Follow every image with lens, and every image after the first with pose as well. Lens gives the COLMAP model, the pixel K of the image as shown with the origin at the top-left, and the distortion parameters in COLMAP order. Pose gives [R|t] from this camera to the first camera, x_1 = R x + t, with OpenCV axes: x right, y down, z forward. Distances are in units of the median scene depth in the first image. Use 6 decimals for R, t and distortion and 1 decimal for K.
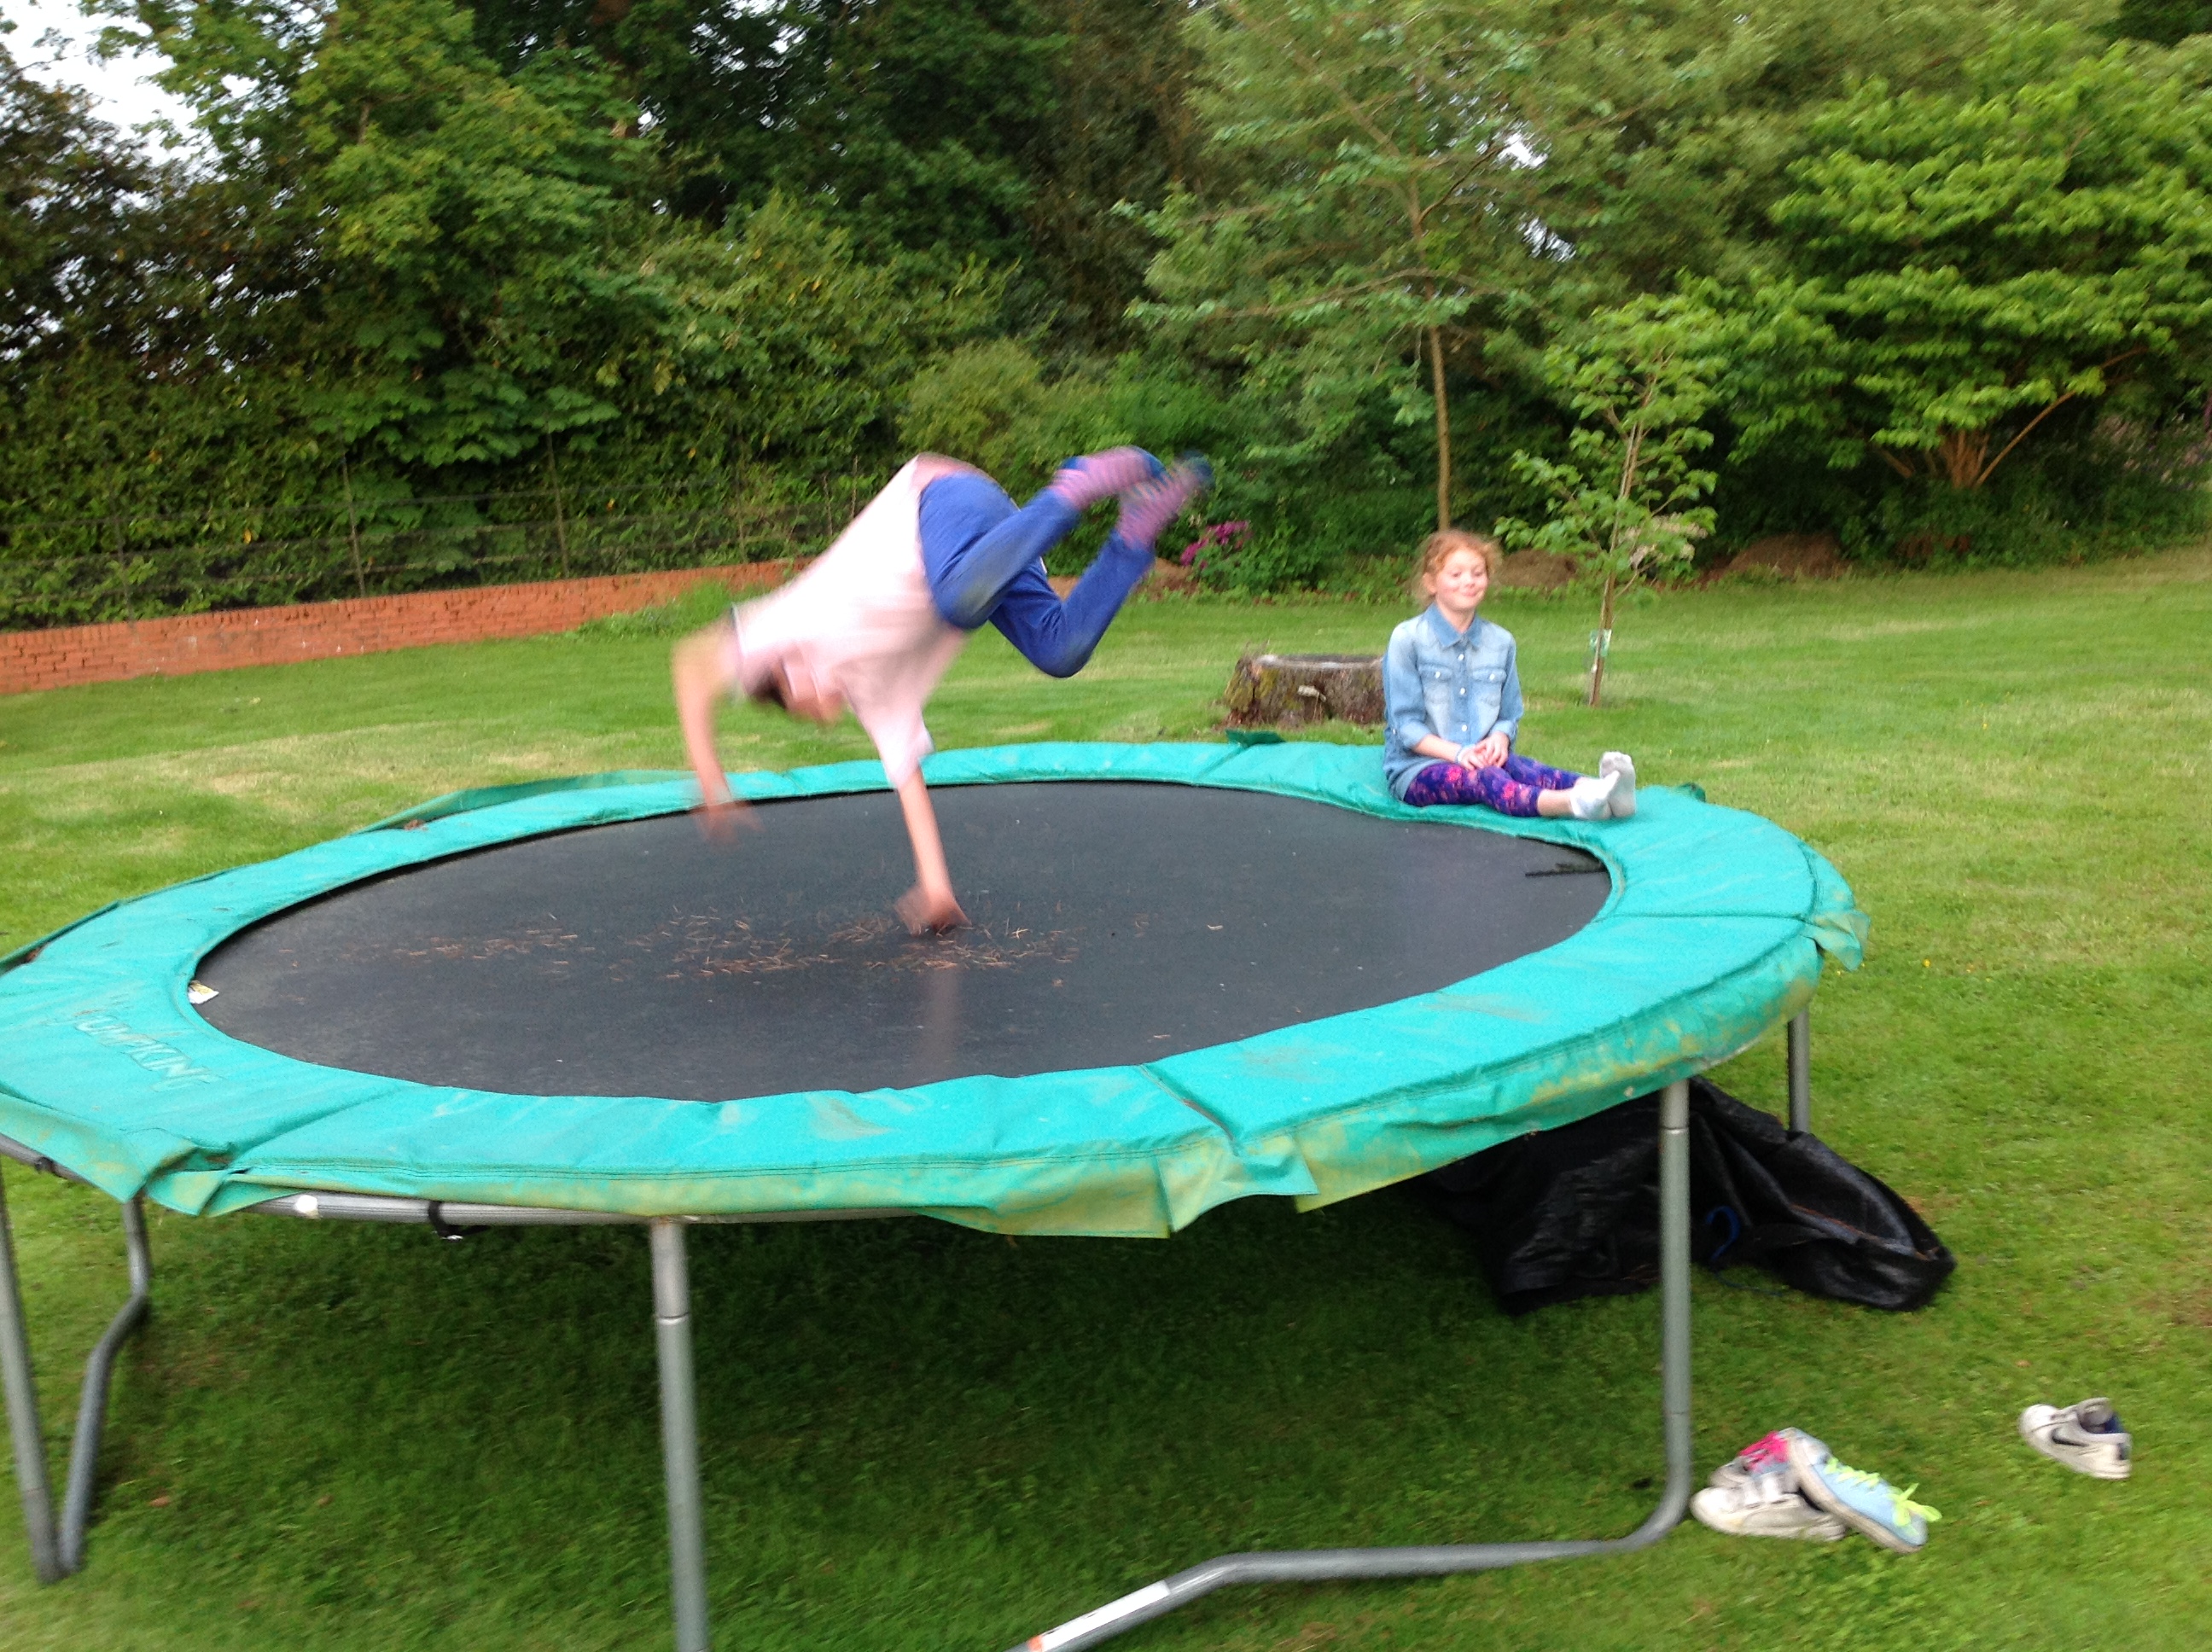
lens RADIAL K [[2292.8, 0, 1106.1], [0, 2292.8, 903.3], [0, 0, 1]] dist [0.156862, -0.328849]
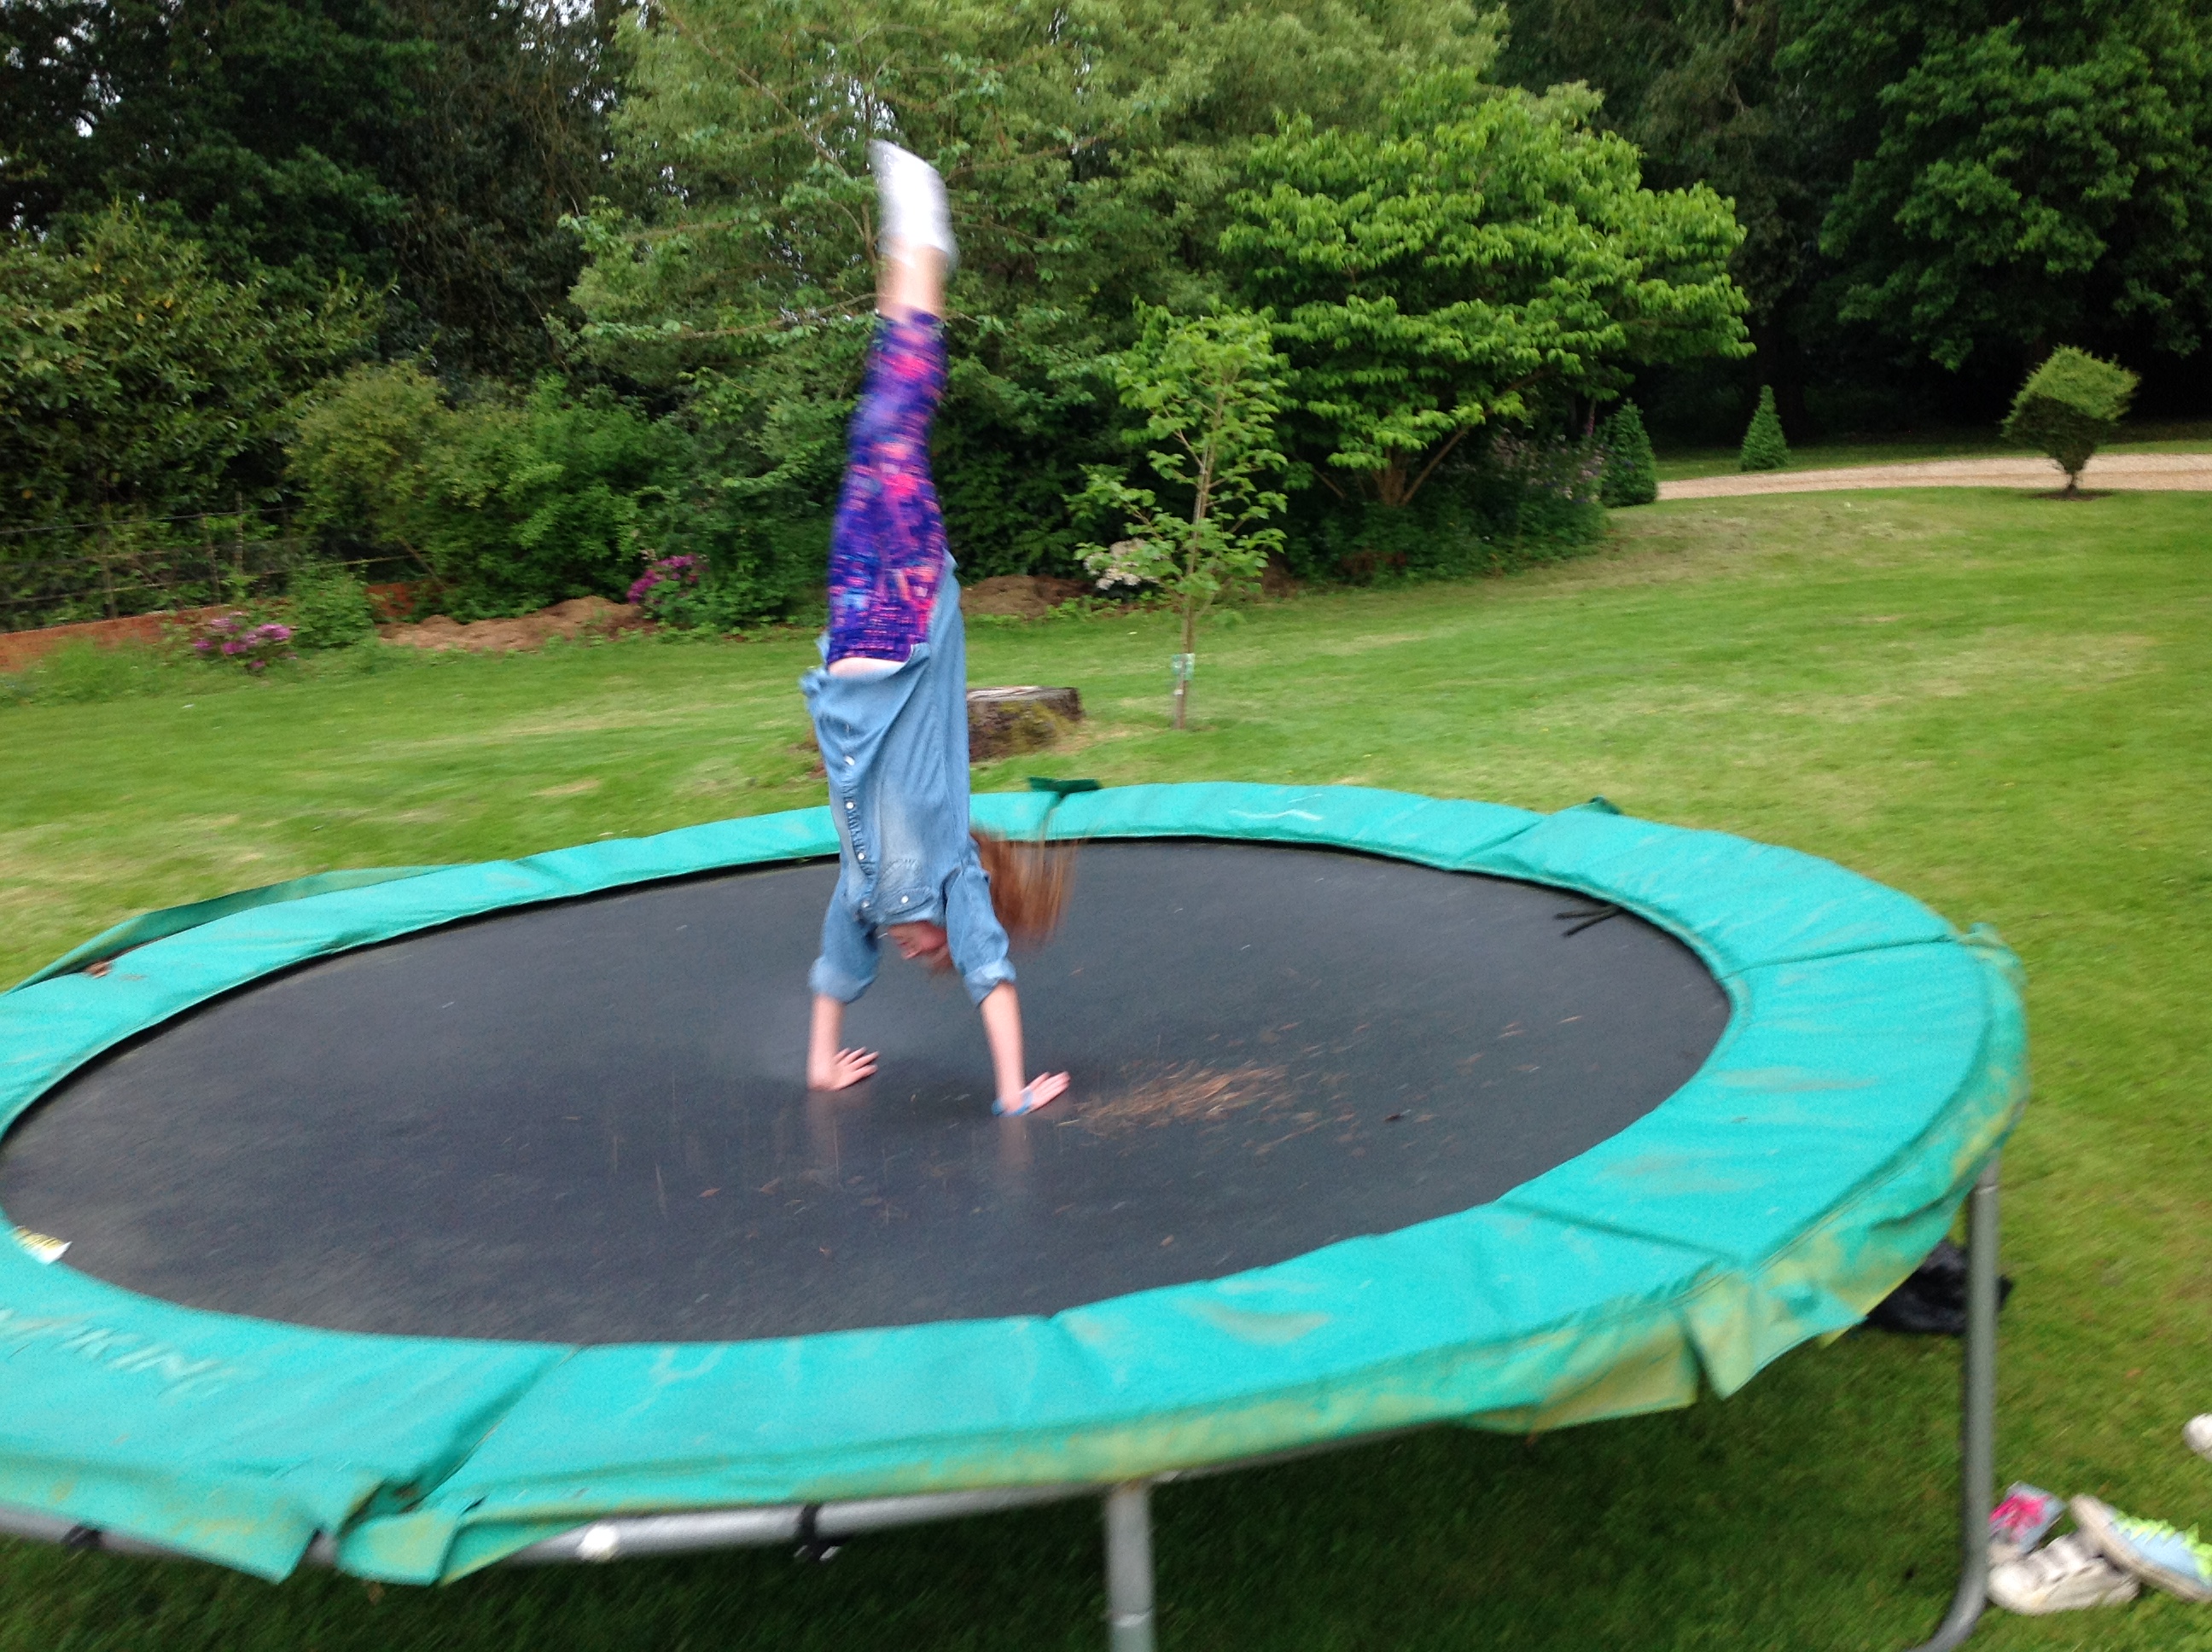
lens RADIAL K [[2294.2, 0, 1137.5], [0, 2294.2, 849.5], [0, 0, 1]] dist [0.151266, -0.329539]
pose [[0.945405, -0.070076, 0.318273, -0.088766], [0.081666, 0.996390, -0.023202, -0.010368], [-0.315498, 0.047927, 0.947715, 0.061889]]
